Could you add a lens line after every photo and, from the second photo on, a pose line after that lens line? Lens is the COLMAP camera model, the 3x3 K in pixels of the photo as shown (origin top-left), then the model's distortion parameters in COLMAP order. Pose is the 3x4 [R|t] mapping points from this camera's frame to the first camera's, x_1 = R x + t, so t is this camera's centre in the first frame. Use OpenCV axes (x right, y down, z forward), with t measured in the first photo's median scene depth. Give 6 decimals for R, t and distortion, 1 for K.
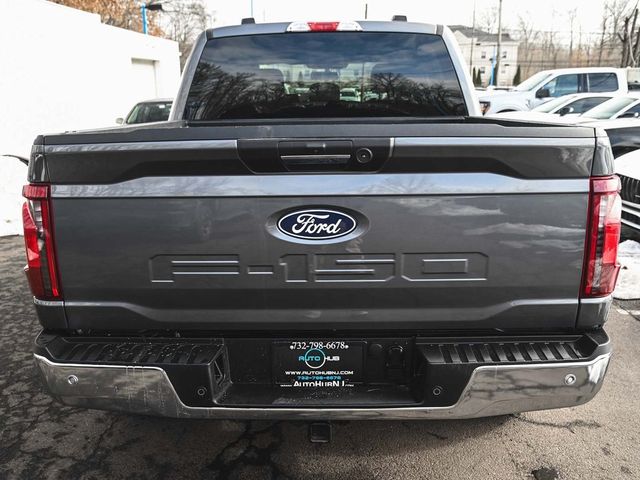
lens RADIAL K [[630.6, 0, 321.2], [0, 630.6, 261.0], [0, 0, 1]] dist [-0.009566, 0.000000]
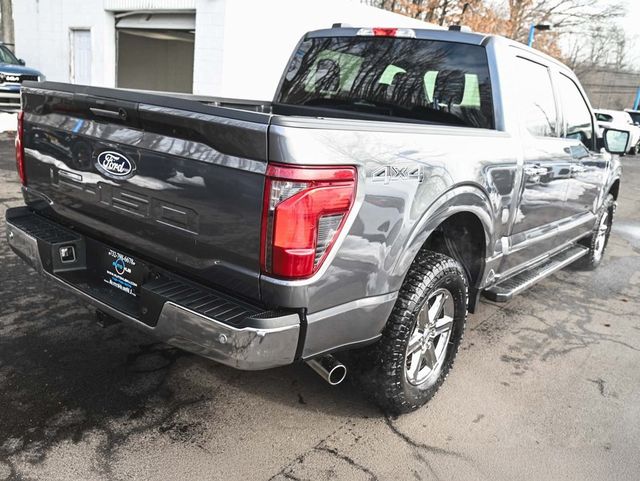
lens RADIAL K [[576.0, 0, 319.7], [0, 576.0, 240.4], [0, 0, 1]] dist [-0.035229, -0.006002]
pose [[0.794426, 0.242617, -0.556799, 0.978580], [-0.256398, 0.965024, 0.054674, -0.072364], [0.550589, 0.099328, 0.828846, 0.222029]]
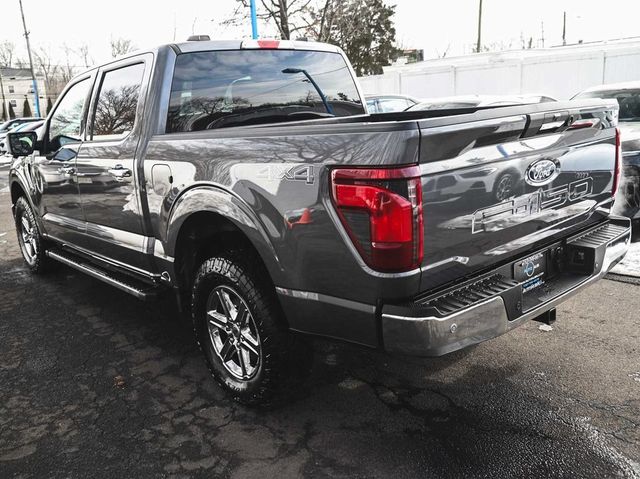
lens RADIAL K [[576.0, 0, 319.4], [0, 576.0, 240.0], [0, 0, 1]] dist [-0.035229, -0.006002]
pose [[0.735790, -0.191754, 0.649495, -1.176217], [0.227401, 0.973346, 0.029752, -0.054700], [-0.637889, 0.125805, 0.759783, 0.312449]]
